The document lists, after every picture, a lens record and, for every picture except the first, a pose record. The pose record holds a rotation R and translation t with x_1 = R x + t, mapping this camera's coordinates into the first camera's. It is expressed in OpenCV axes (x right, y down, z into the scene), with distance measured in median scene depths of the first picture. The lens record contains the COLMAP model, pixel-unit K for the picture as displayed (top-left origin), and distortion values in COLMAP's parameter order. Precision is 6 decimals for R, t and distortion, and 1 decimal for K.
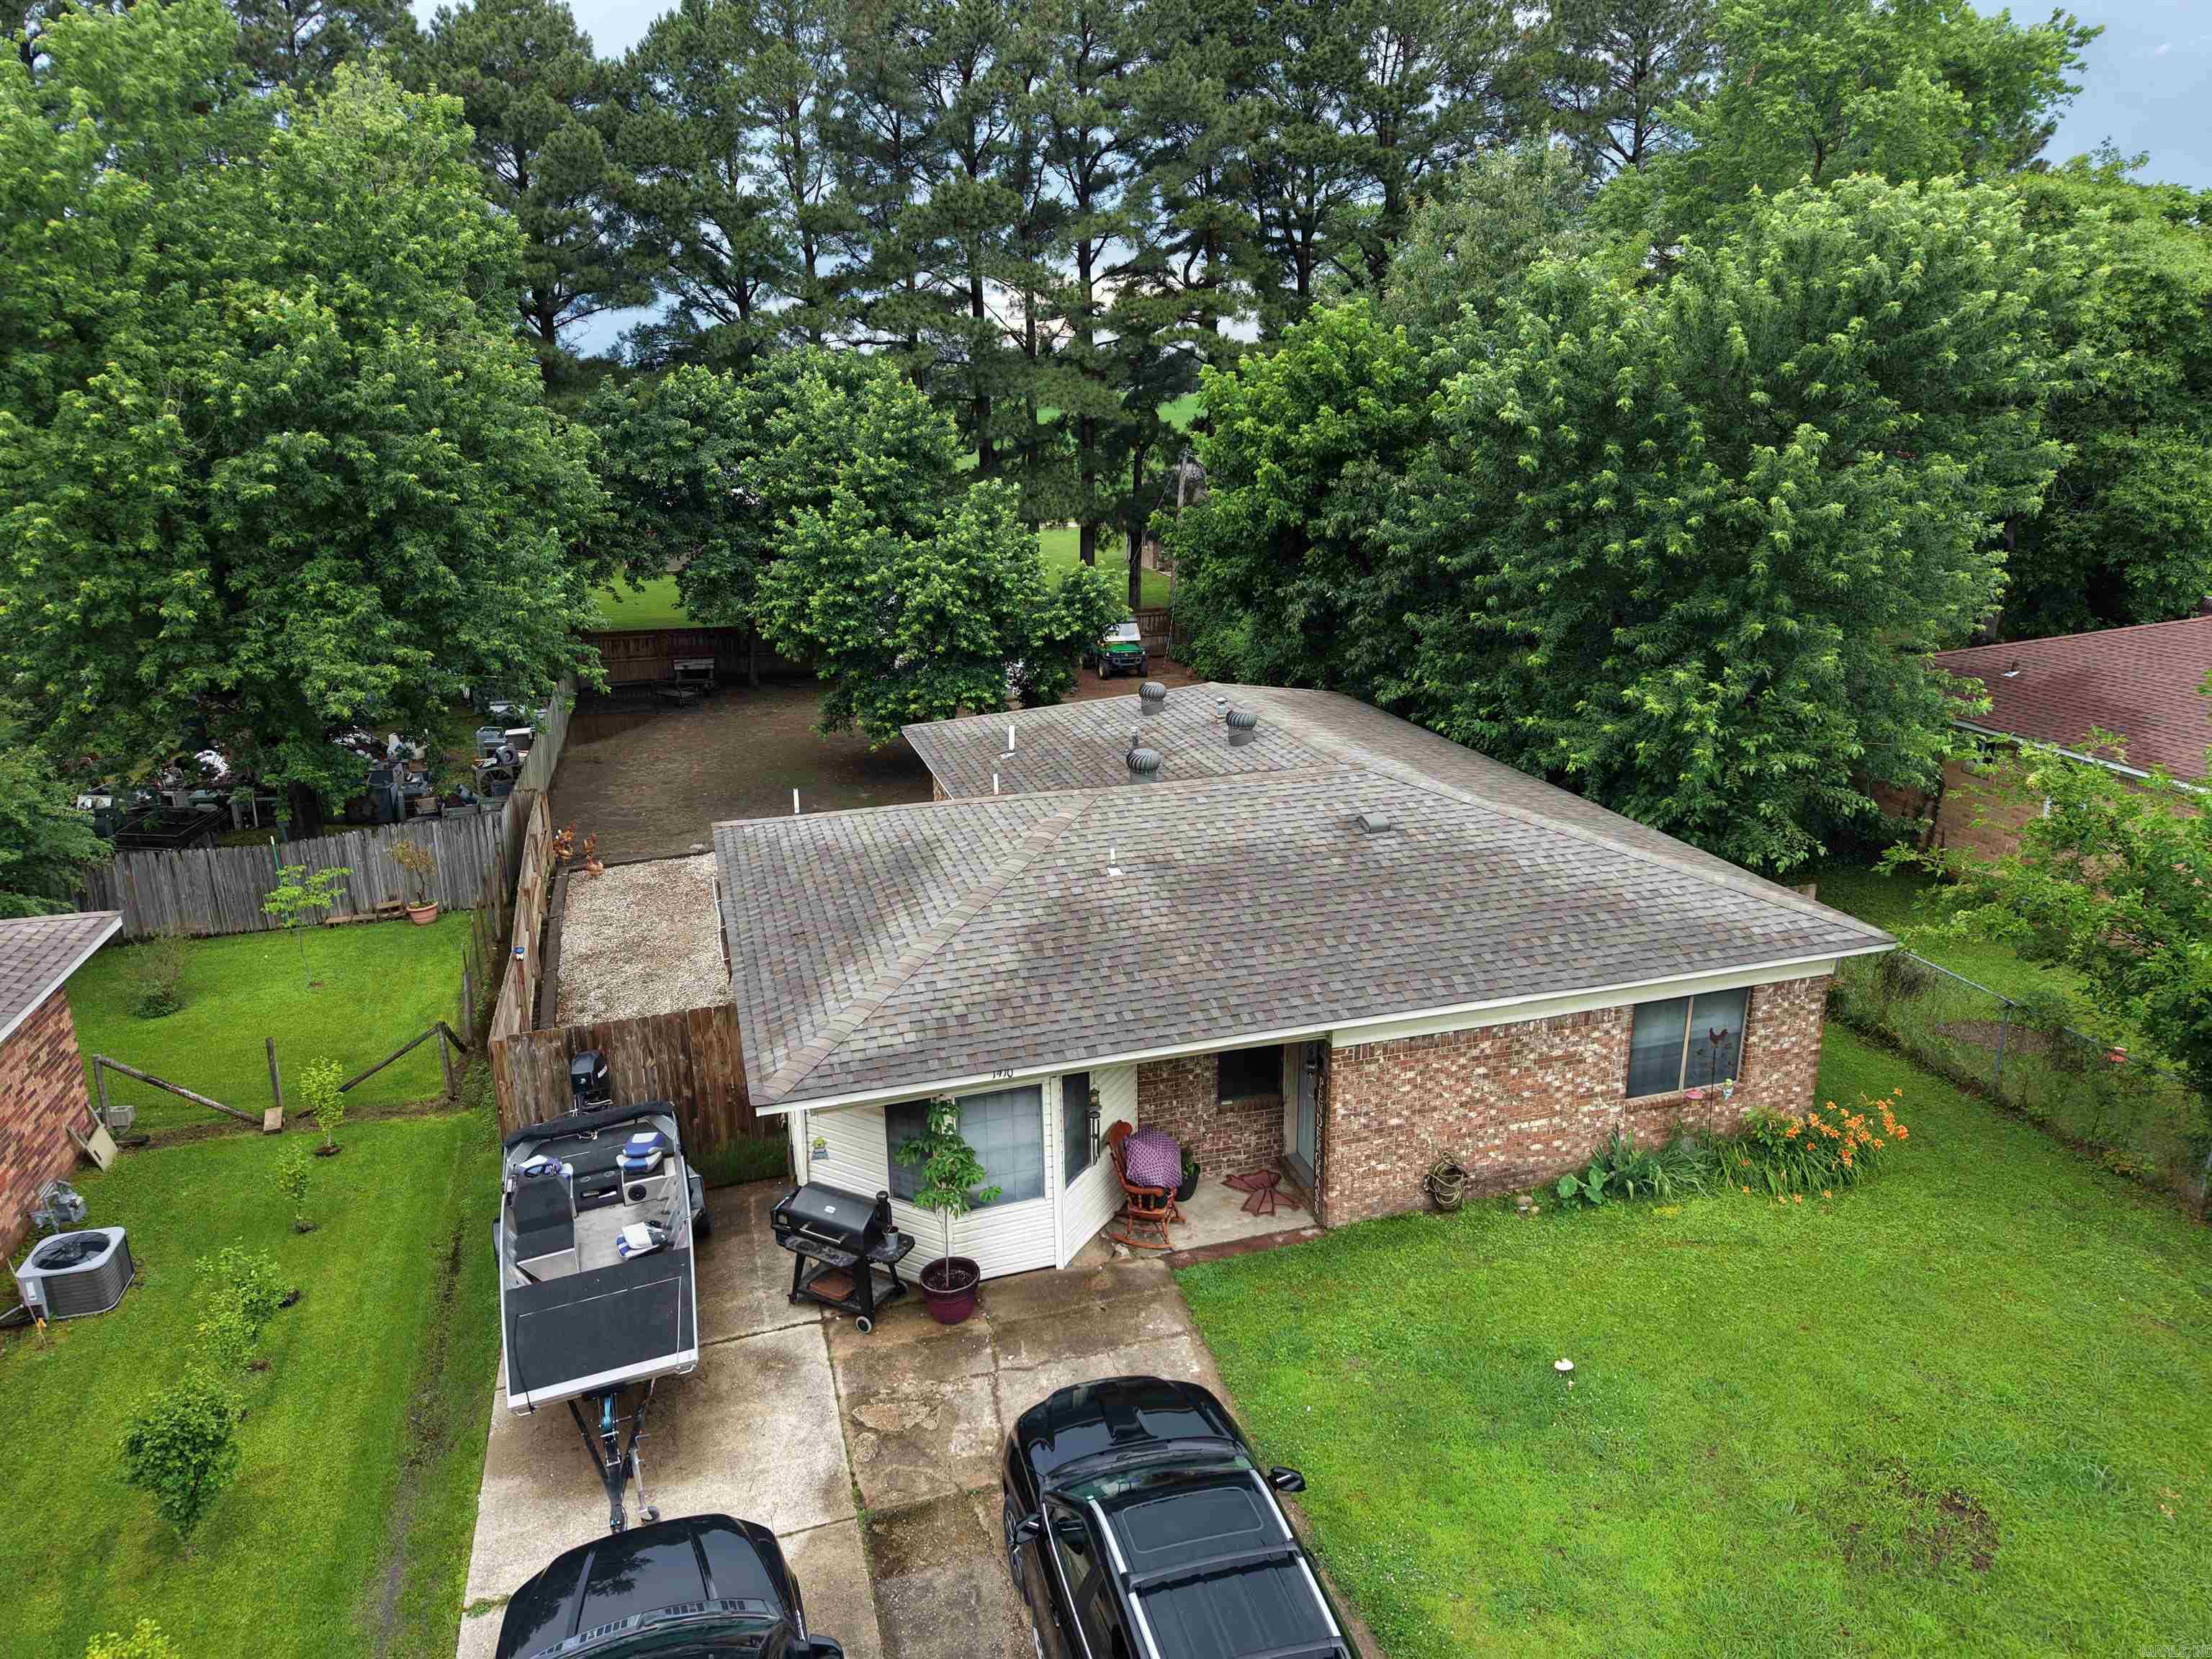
lens RADIAL K [[1458.7, 0, 1104.6], [0, 1458.7, 841.1], [0, 0, 1]] dist [0.024958, -0.034372]
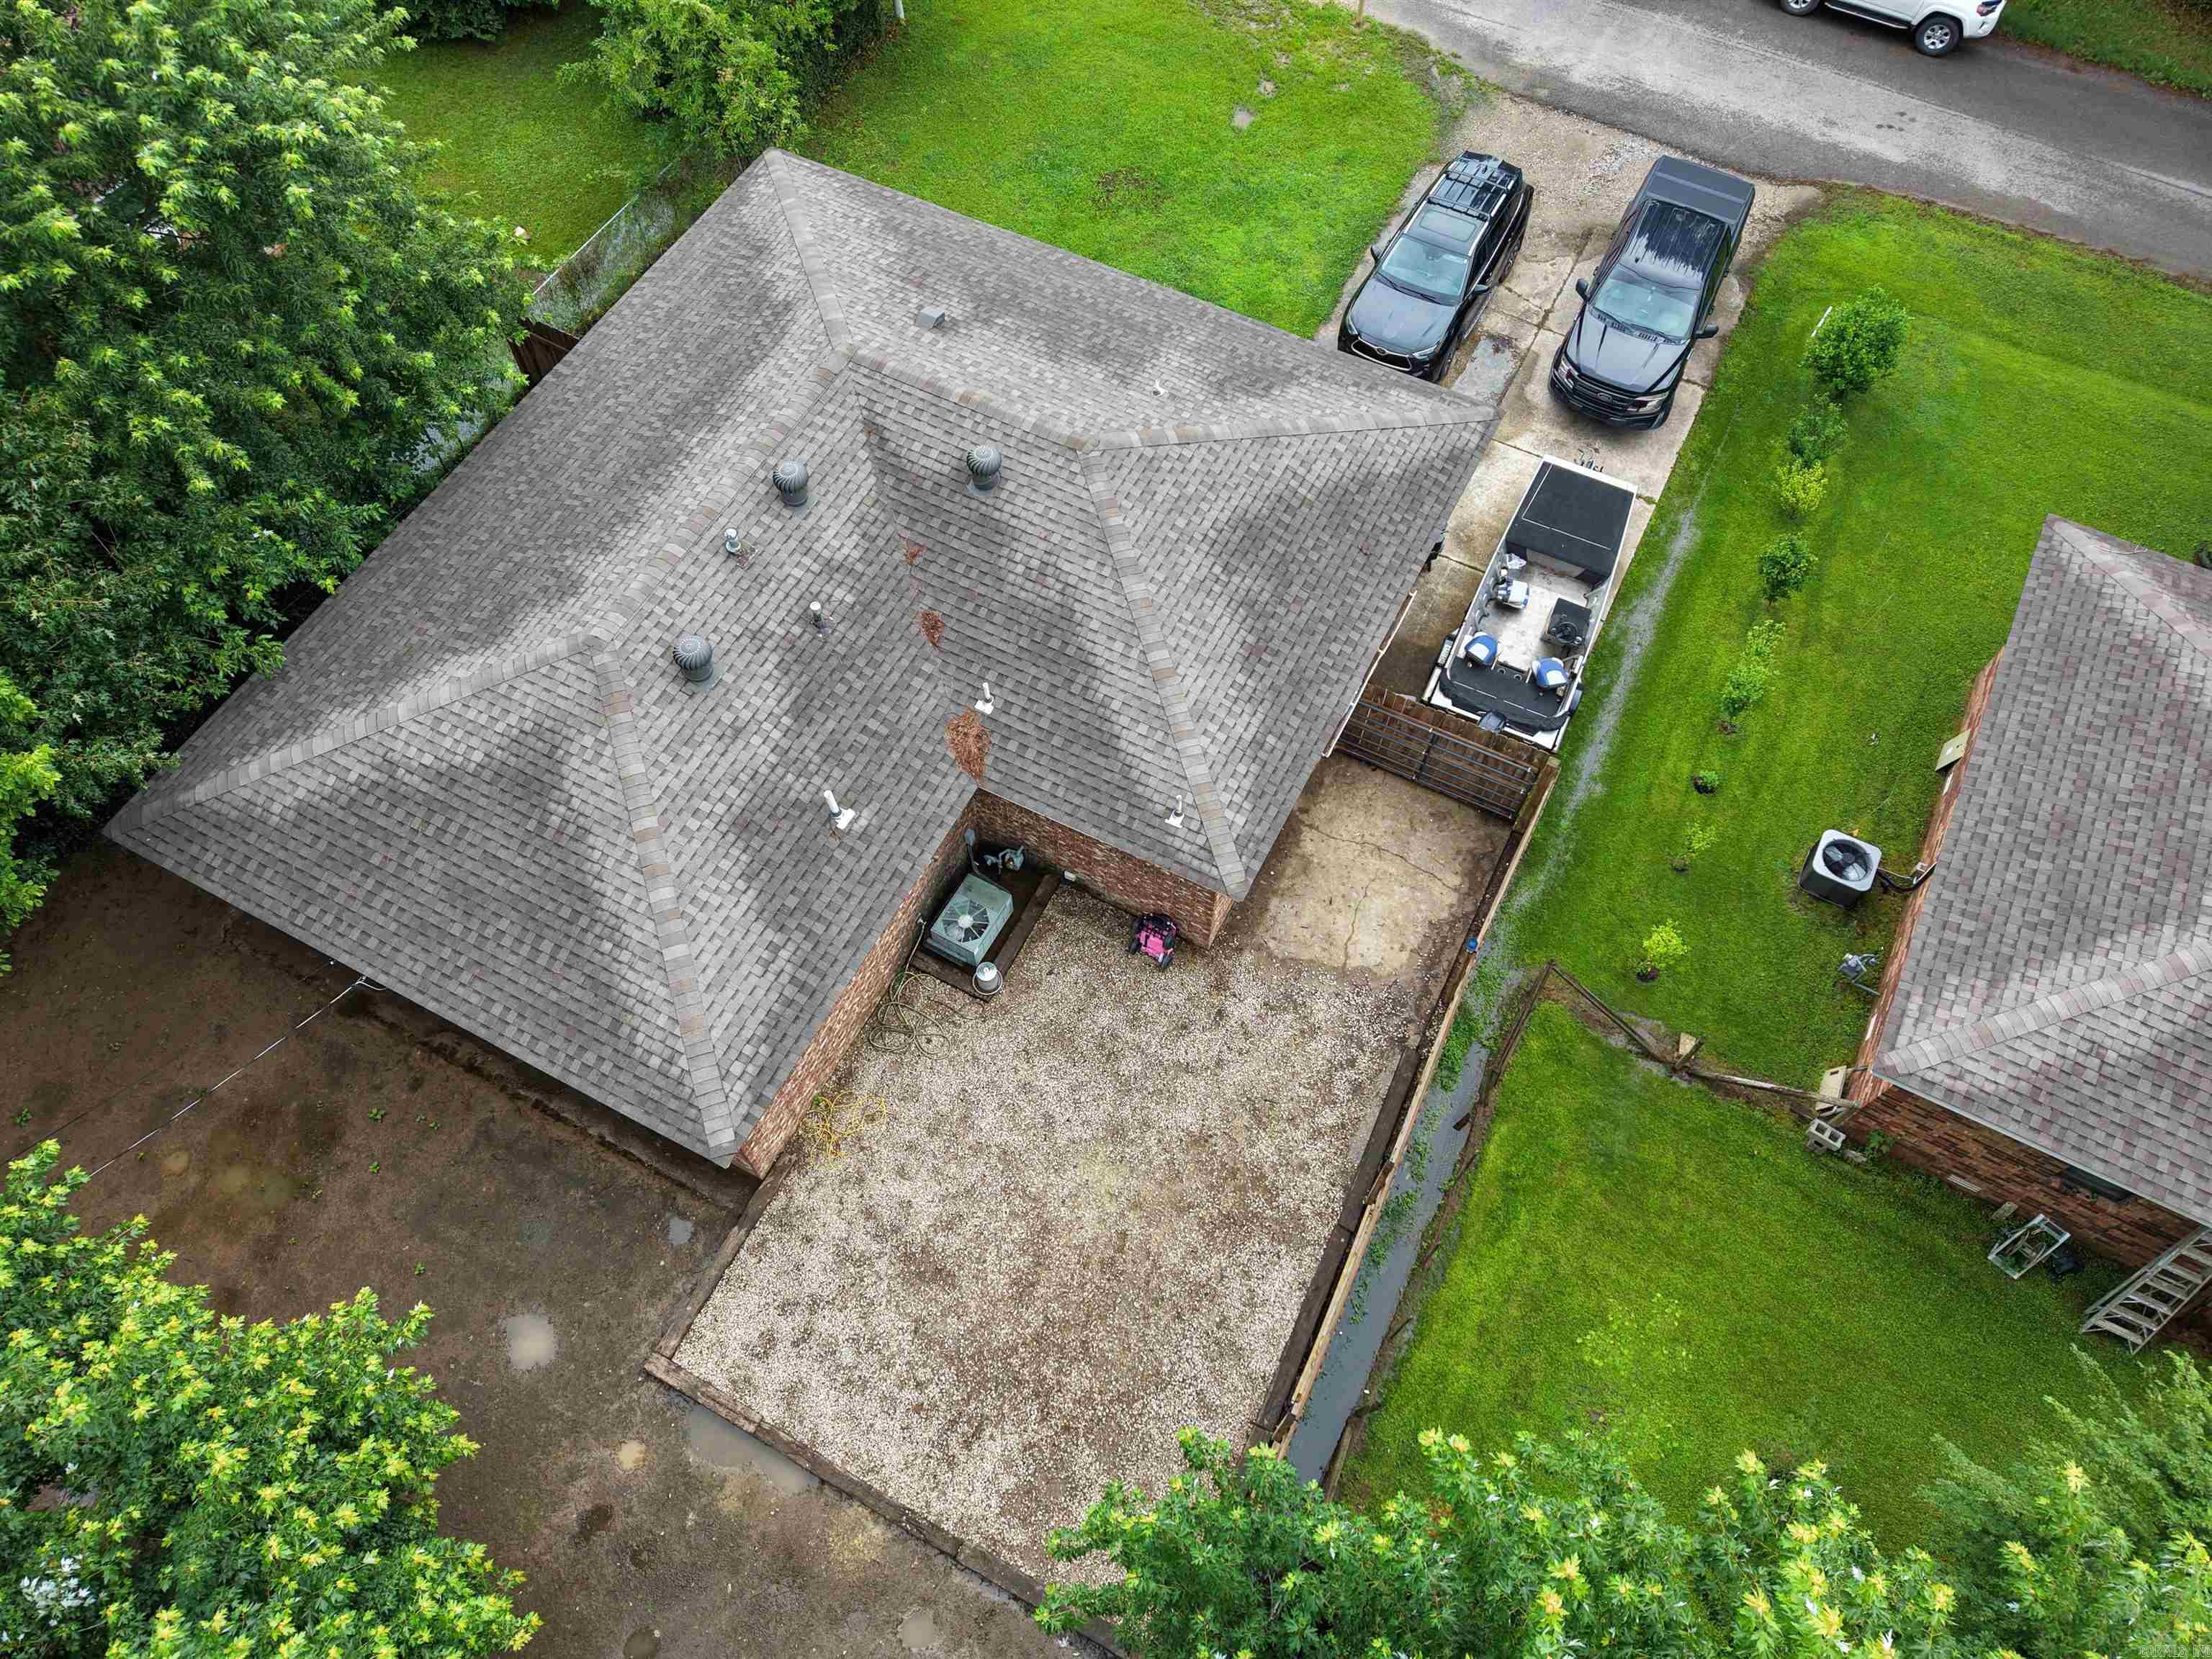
lens RADIAL K [[1458.7, 0, 1104.6], [0, 1458.7, 841.1], [0, 0, 1]] dist [0.024958, -0.034372]
pose [[-0.715593, -0.607479, 0.344813, -0.617022], [0.214756, 0.278395, 0.936150, -1.040074], [-0.664686, 0.743953, -0.068758, 1.409917]]
